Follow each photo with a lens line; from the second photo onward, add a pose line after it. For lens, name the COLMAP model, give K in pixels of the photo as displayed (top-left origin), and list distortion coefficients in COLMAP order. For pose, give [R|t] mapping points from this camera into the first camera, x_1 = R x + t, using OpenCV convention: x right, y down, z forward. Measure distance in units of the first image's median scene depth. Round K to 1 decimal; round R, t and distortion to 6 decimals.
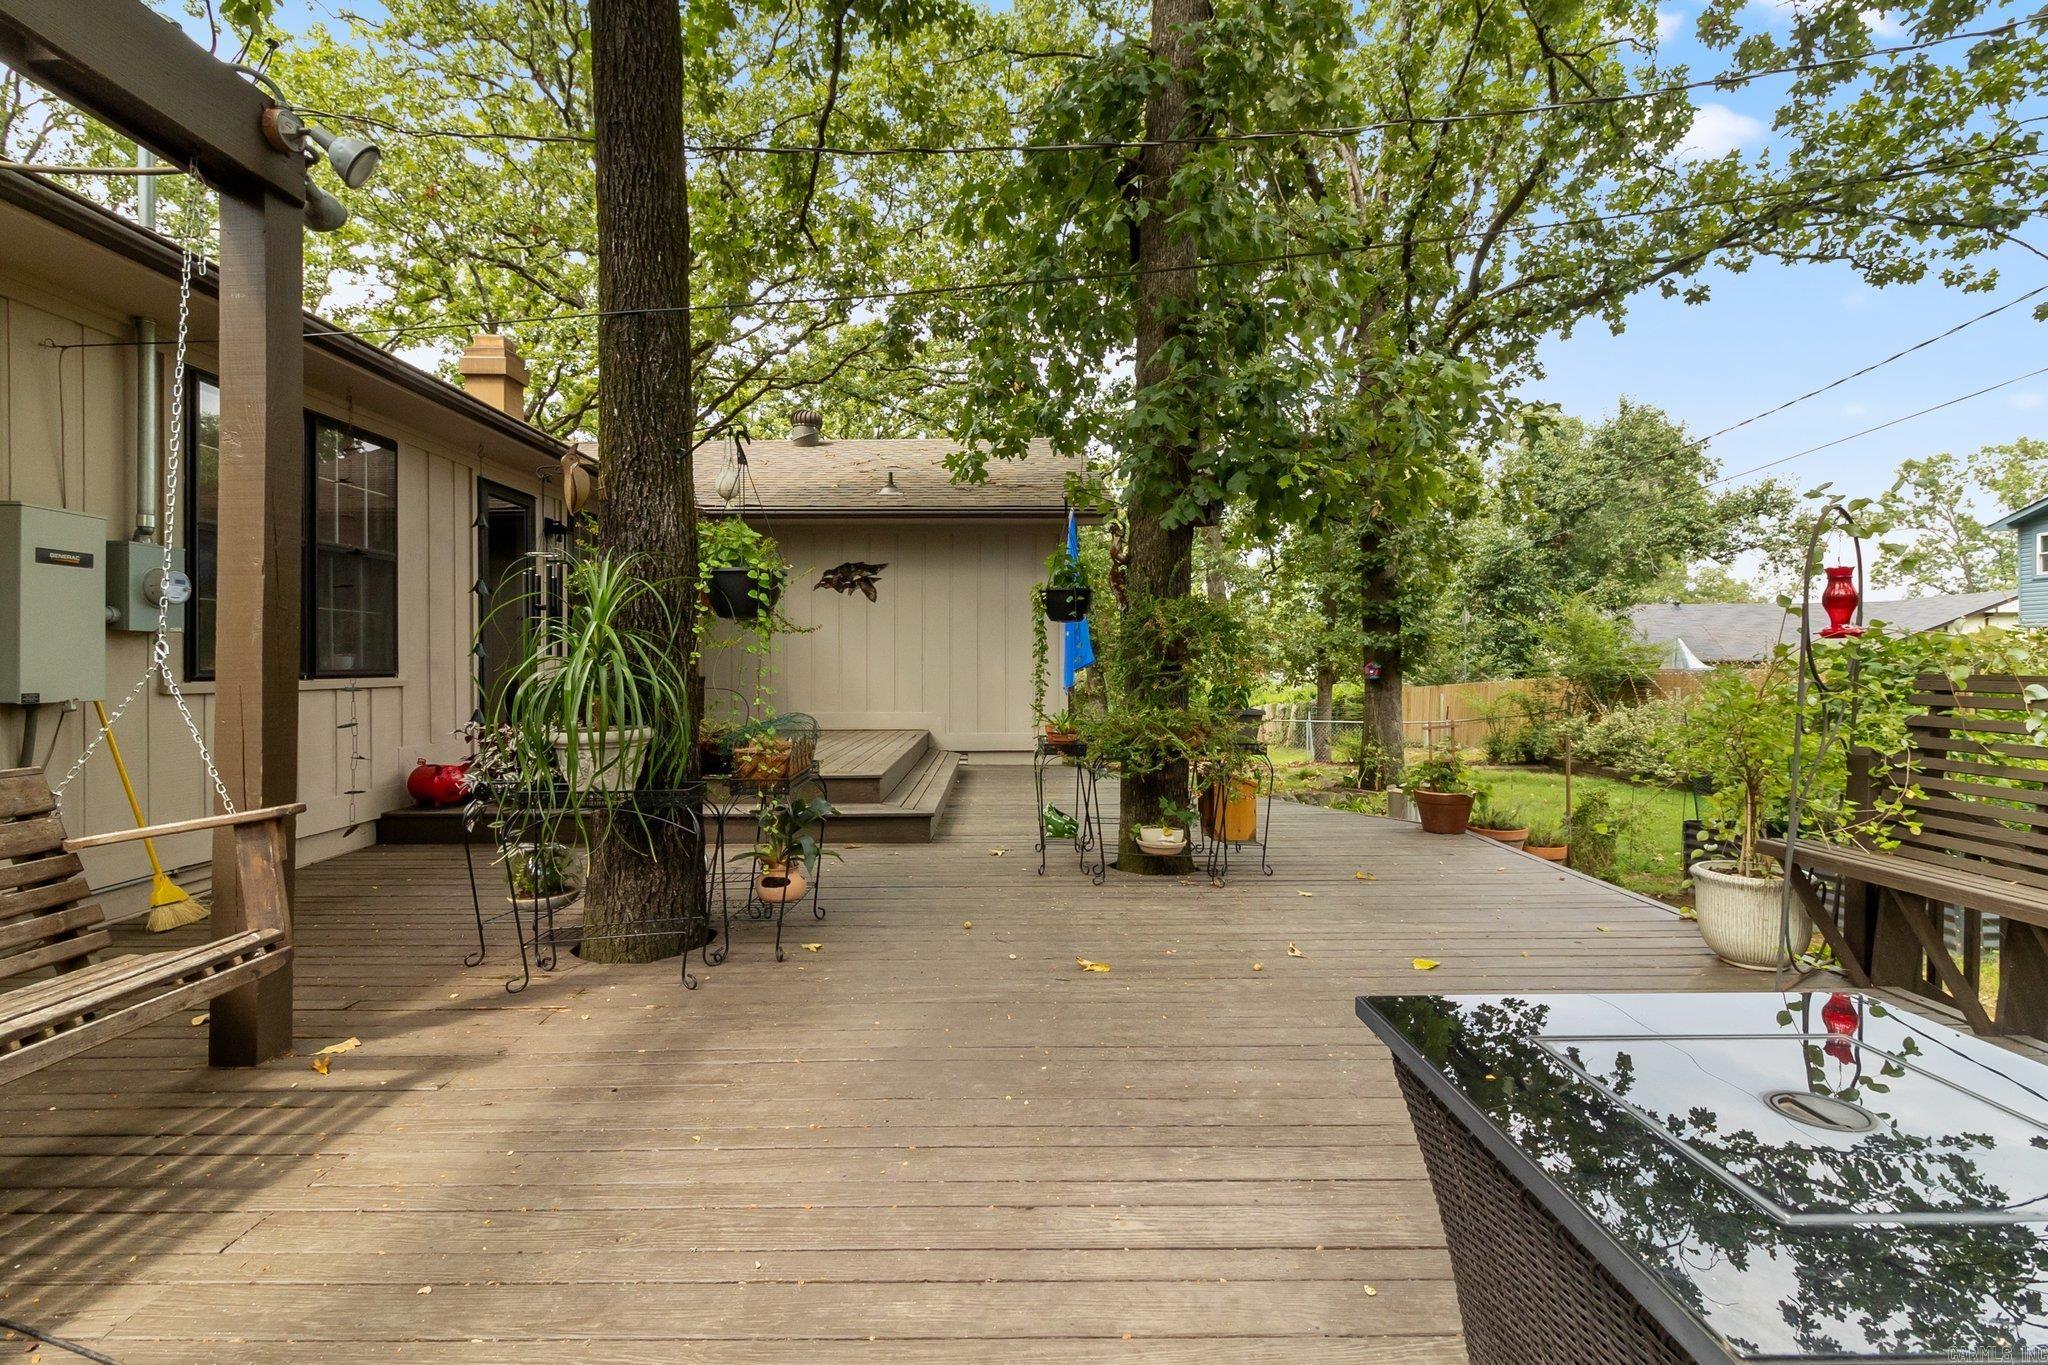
lens RADIAL K [[967.2, 0, 1021.0], [0, 967.2, 671.4], [0, 0, 1]] dist [0.009277, -0.000658]
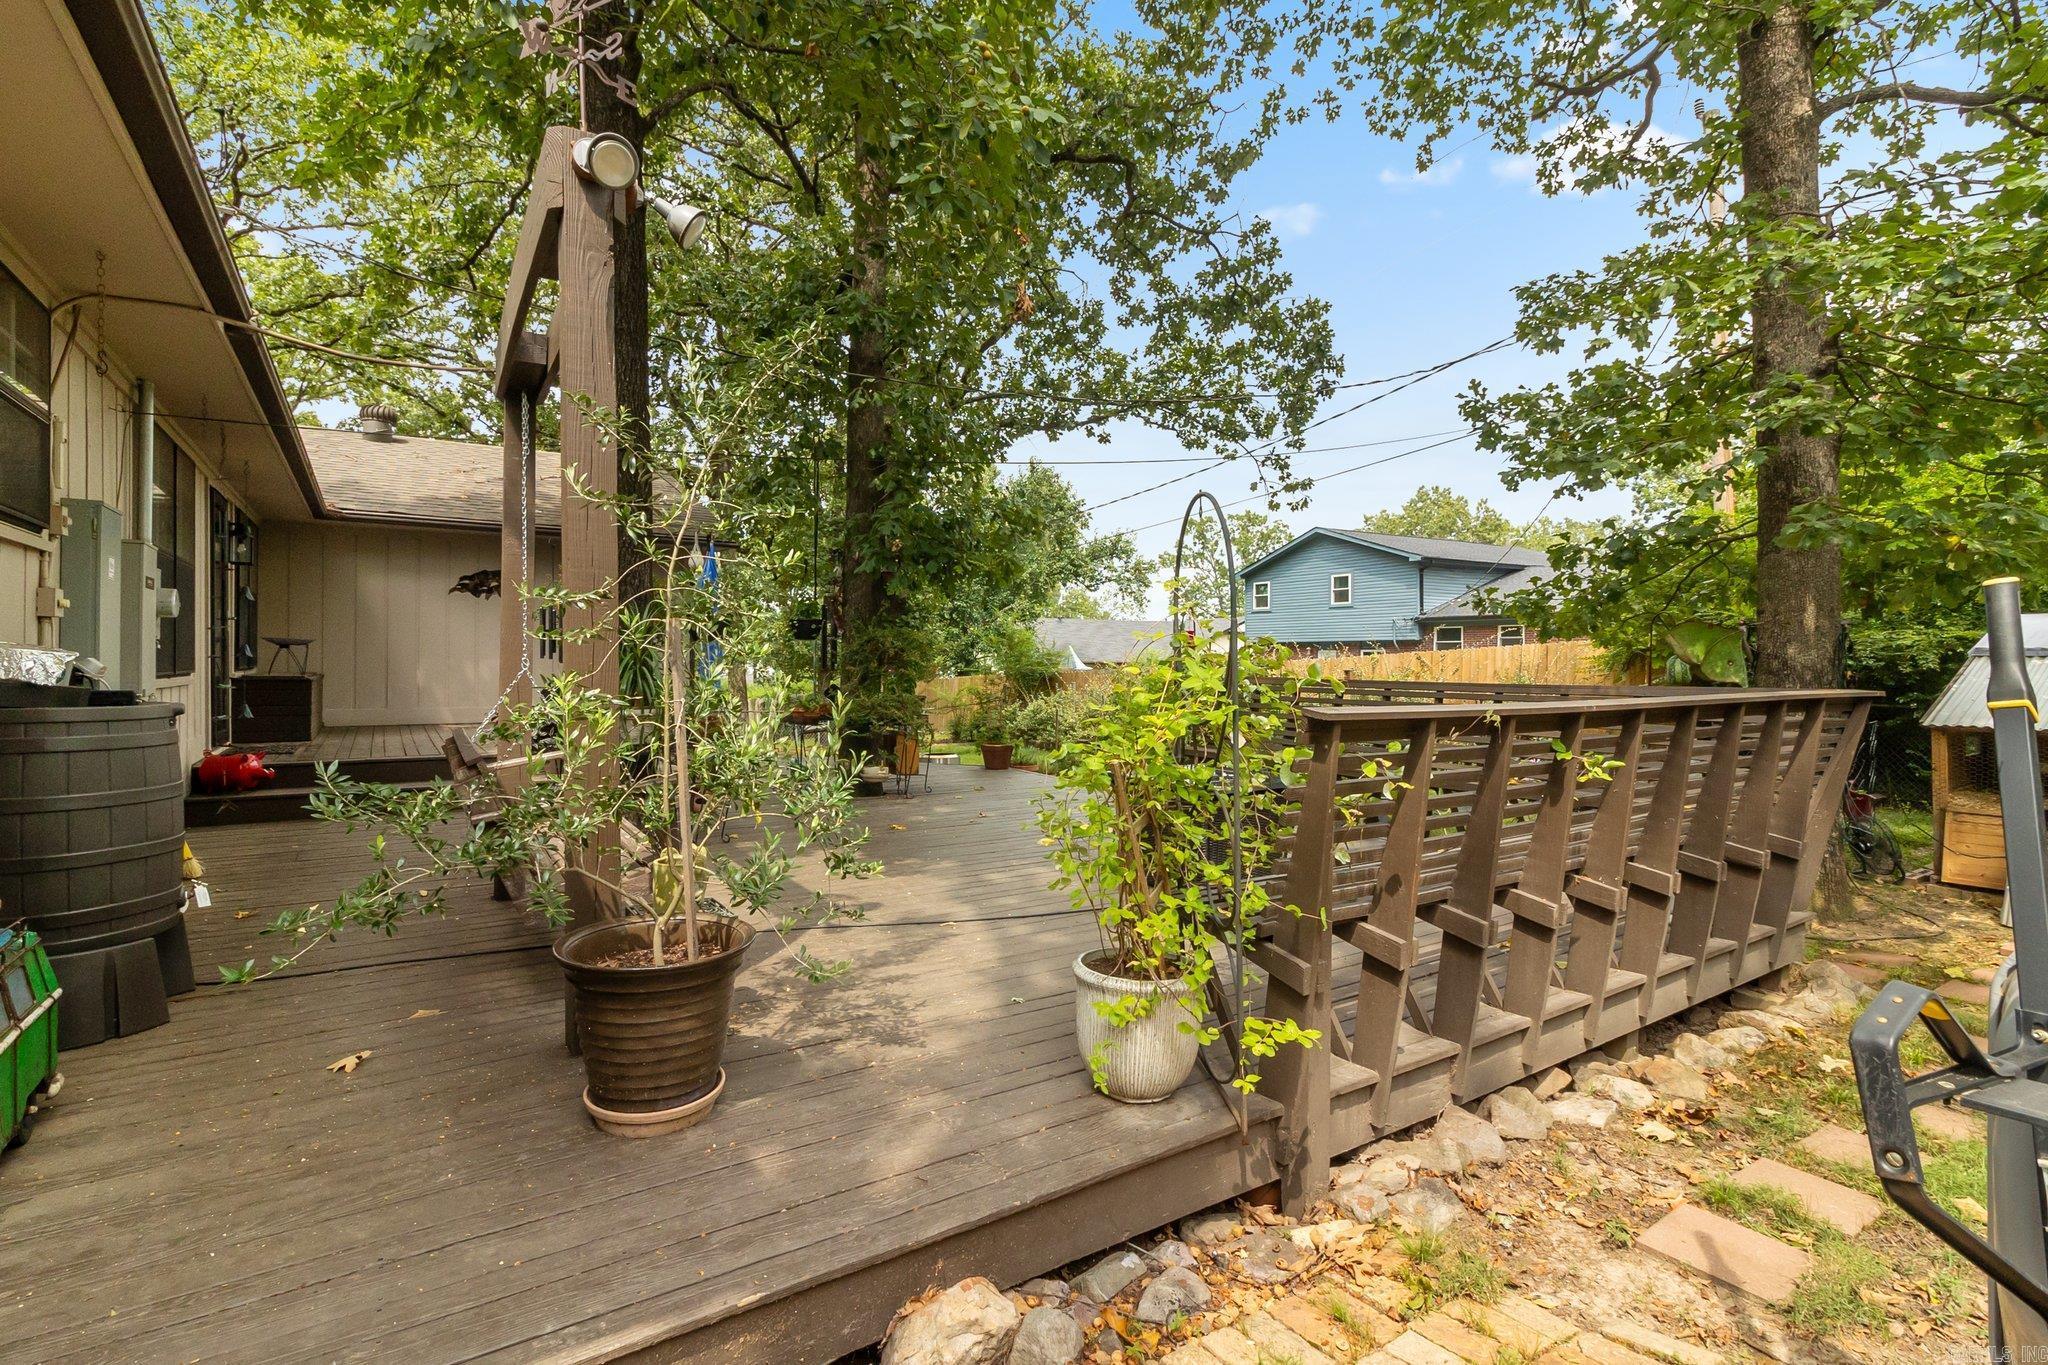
lens RADIAL K [[967.2, 0, 1025.8], [0, 967.2, 677.0], [0, 0, 1]] dist [0.009277, -0.000658]
pose [[0.840036, 0.000254, 0.542531, -0.112768], [-0.005999, 0.999943, 0.008820, -0.001942], [-0.542498, -0.010663, 0.839989, -0.111307]]
